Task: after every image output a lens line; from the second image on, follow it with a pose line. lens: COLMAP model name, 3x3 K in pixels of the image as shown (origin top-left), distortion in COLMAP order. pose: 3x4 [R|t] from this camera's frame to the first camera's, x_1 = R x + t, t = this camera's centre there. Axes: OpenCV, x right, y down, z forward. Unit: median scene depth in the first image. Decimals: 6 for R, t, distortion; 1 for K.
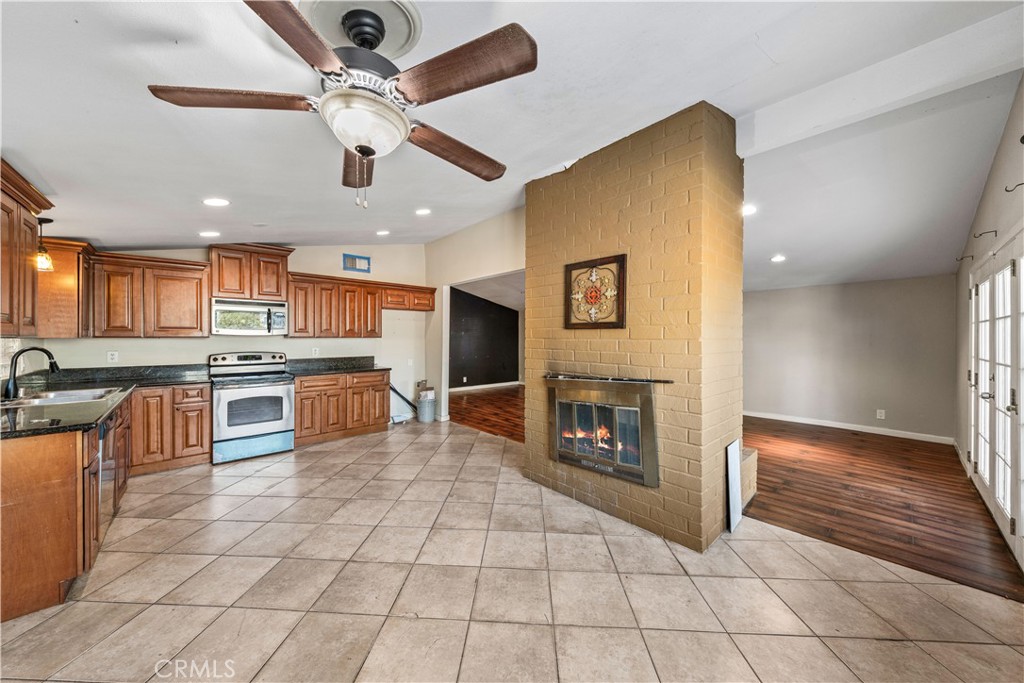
lens RADIAL K [[344.2, 0, 518.5], [0, 344.2, 339.8], [0, 0, 1]] dist [0.009378, 0.000035]
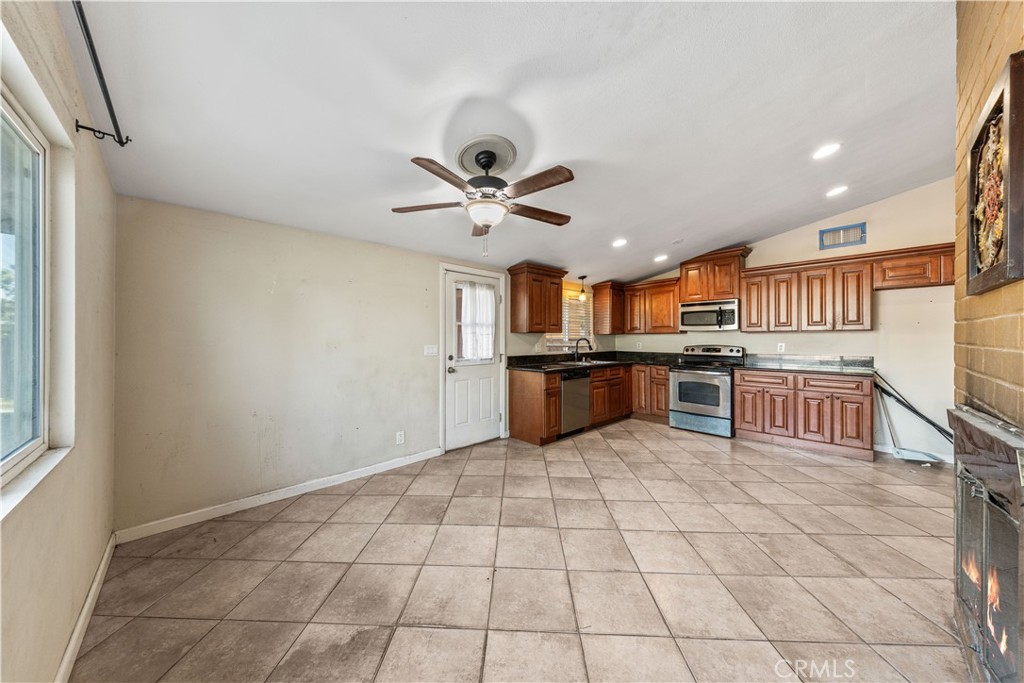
lens RADIAL K [[344.2, 0, 514.0], [0, 344.2, 338.4], [0, 0, 1]] dist [0.009378, 0.000035]
pose [[0.021095, -0.002045, -0.999775, 0.386648], [-0.003230, 0.999993, -0.002114, 0.016651], [0.999772, 0.003274, 0.021088, 0.306891]]
